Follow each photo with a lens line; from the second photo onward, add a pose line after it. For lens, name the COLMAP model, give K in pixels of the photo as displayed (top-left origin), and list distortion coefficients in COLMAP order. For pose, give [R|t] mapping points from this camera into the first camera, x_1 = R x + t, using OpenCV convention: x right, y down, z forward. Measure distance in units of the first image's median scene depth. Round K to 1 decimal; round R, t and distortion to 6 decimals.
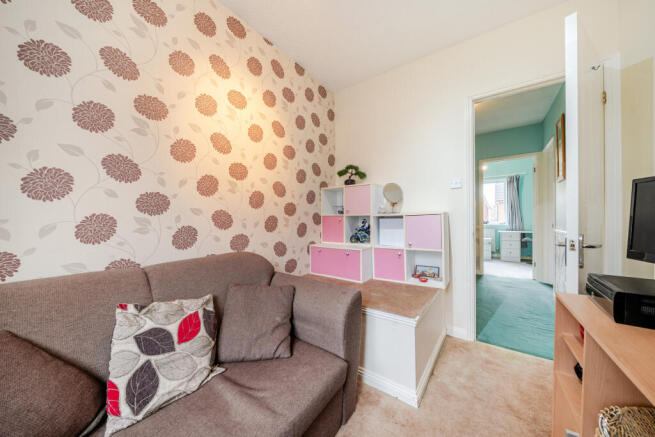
lens RADIAL K [[226.6, 0, 329.8], [0, 226.6, 218.0], [0, 0, 1]] dist [-0.001402, -0.000234]
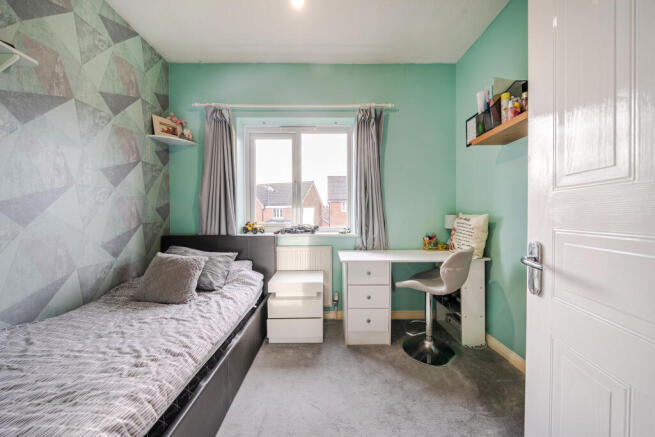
lens RADIAL K [[226.6, 0, 329.8], [0, 226.6, 218.0], [0, 0, 1]] dist [-0.001402, -0.000234]
pose [[0.812432, -0.003031, 0.583048, 0.529426], [0.002887, 0.999995, 0.001176, -0.000442], [-0.583049, 0.000728, 0.812437, 0.723323]]
